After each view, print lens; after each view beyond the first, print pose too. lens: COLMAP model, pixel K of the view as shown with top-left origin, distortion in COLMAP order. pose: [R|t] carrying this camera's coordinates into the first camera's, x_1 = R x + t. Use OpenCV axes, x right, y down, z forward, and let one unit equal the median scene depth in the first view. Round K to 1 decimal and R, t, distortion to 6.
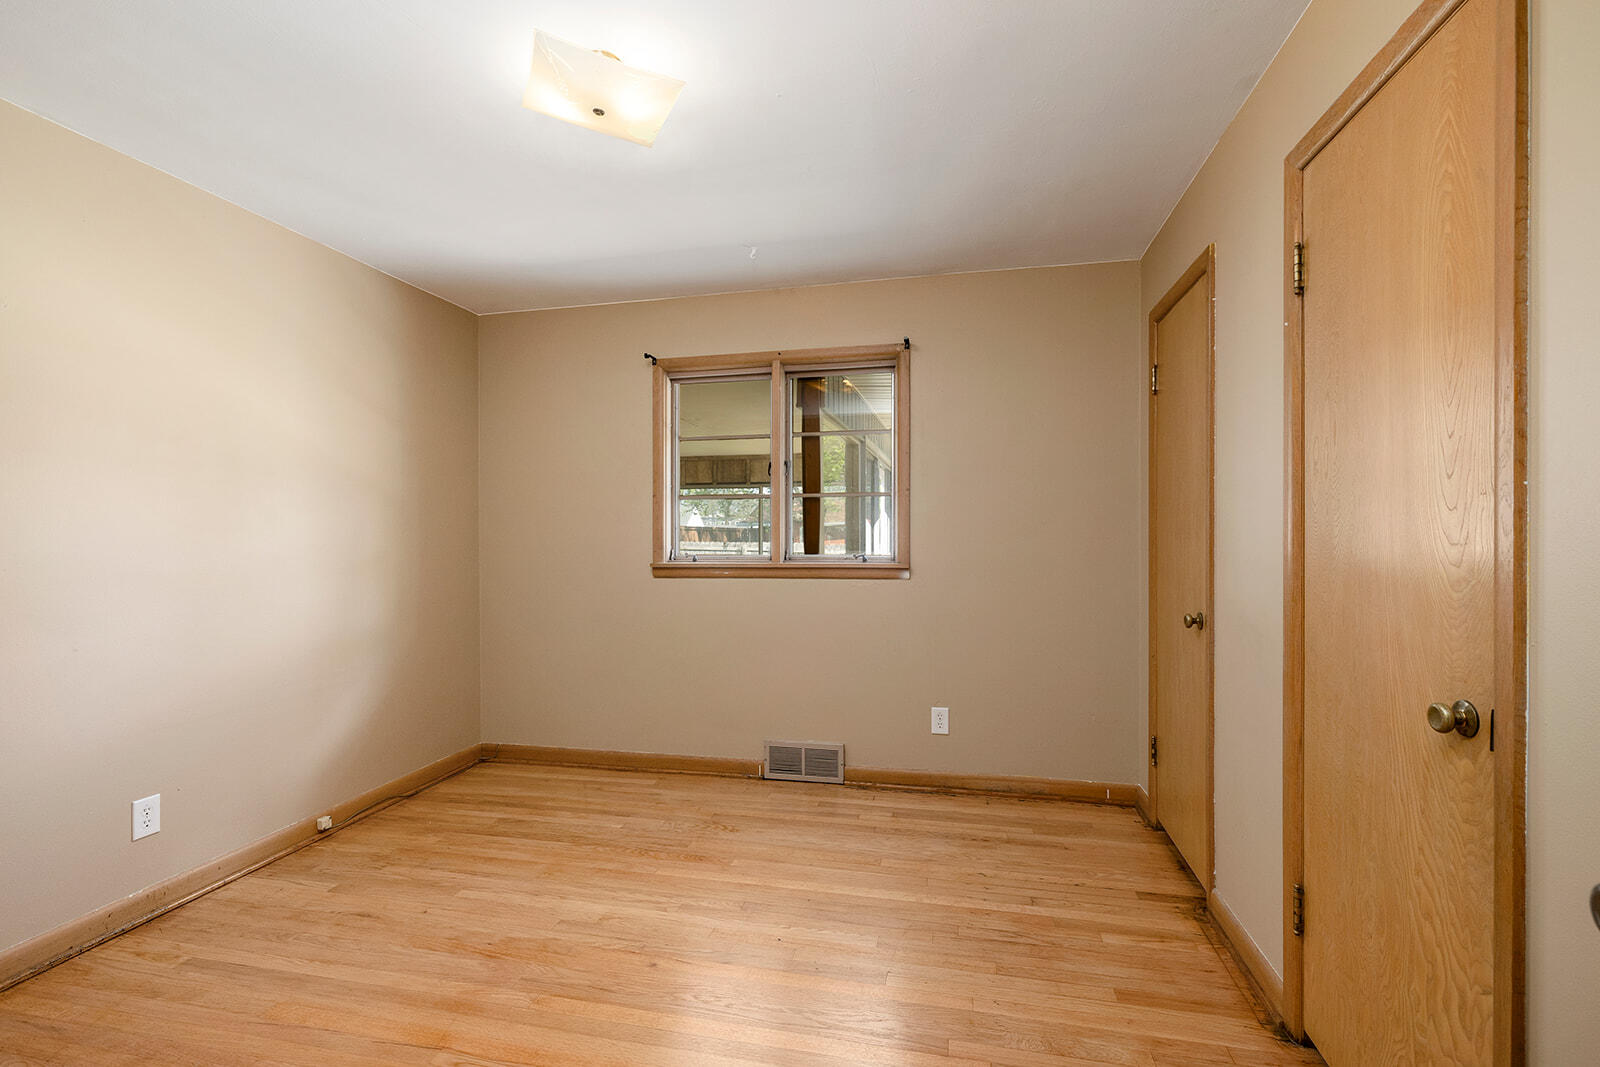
lens RADIAL K [[716.9, 0, 786.0], [0, 716.9, 529.2], [0, 0, 1]] dist [-0.003851, 0.000110]
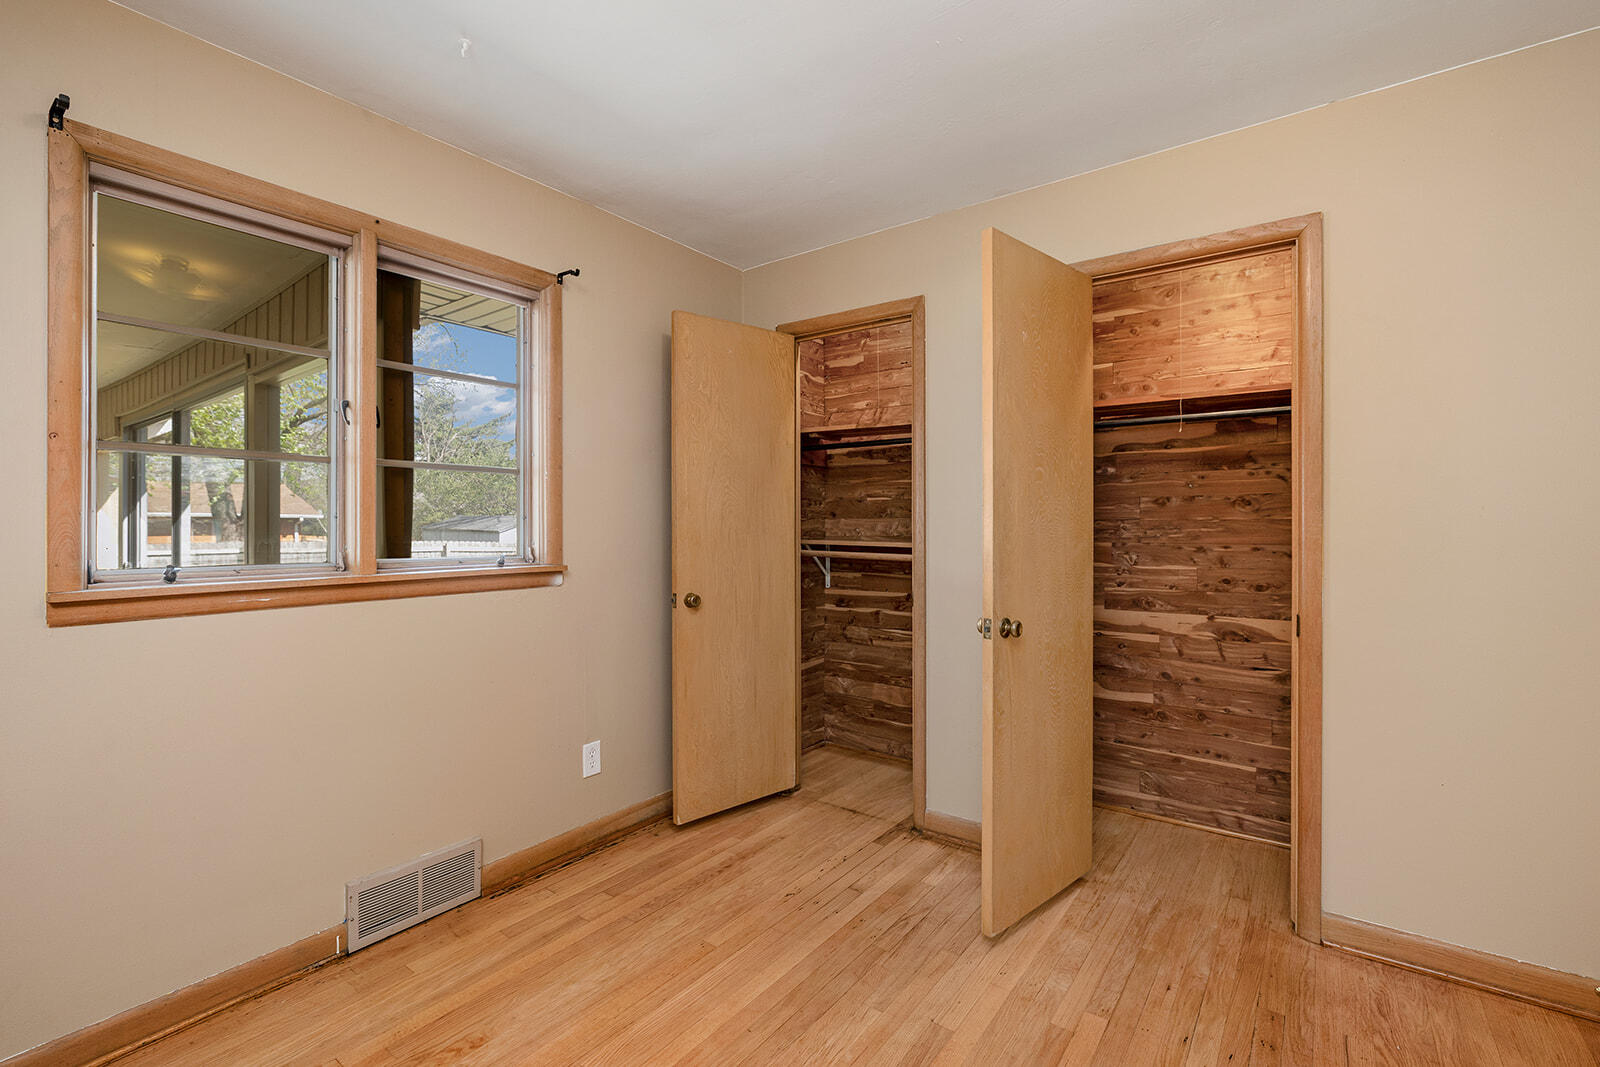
lens RADIAL K [[716.9, 0, 789.5], [0, 716.9, 529.3], [0, 0, 1]] dist [-0.003851, 0.000110]
pose [[0.417097, 0.002223, 0.908859, -0.421081], [0.004767, 0.999978, -0.004634, 0.015315], [-0.908849, 0.006265, 0.417077, 0.464904]]
